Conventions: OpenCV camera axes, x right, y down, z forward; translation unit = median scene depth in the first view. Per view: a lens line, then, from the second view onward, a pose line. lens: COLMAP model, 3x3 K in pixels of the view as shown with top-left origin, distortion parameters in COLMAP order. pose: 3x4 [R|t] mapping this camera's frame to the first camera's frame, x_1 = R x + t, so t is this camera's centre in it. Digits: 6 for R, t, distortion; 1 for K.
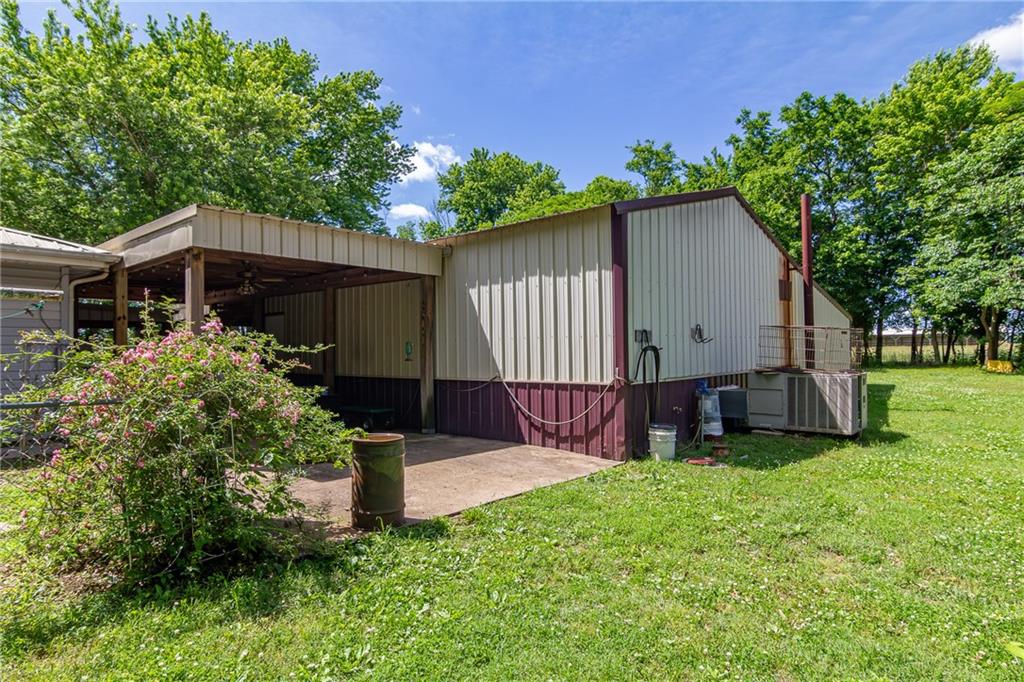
lens RADIAL K [[582.2, 0, 512.0], [0, 582.2, 341.0], [0, 0, 1]] dist [0.021491, 0.001017]
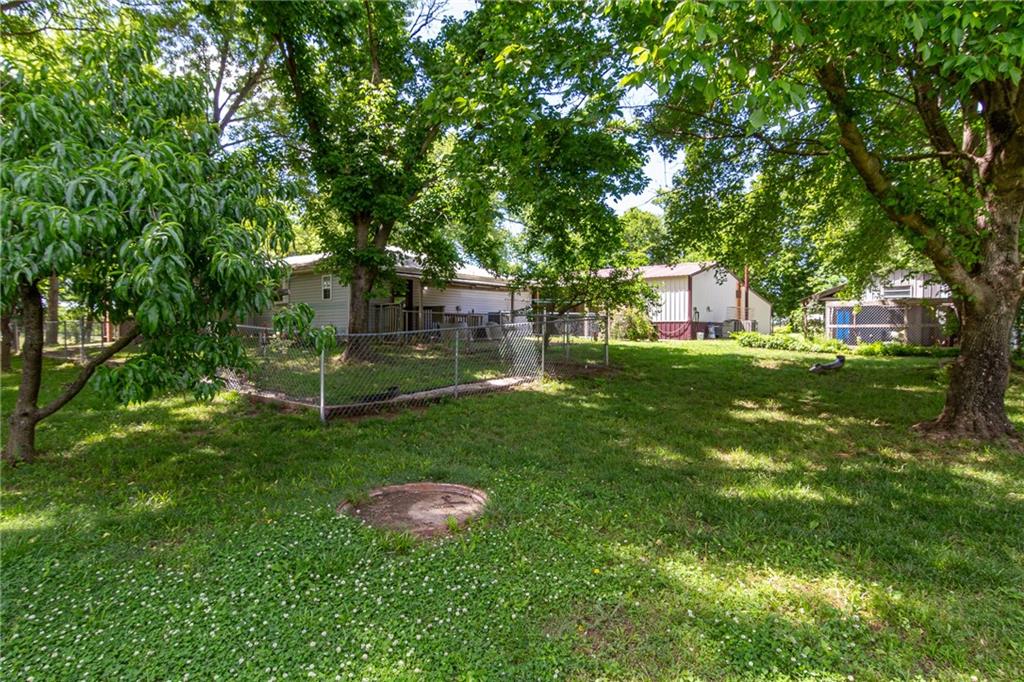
lens RADIAL K [[582.2, 0, 512.0], [0, 582.2, 341.0], [0, 0, 1]] dist [0.021491, 0.001017]
pose [[0.999687, 0.012338, 0.021750, -0.948064], [-0.013028, 0.999407, 0.031886, 0.085481], [-0.021343, -0.032160, 0.999255, -2.513563]]
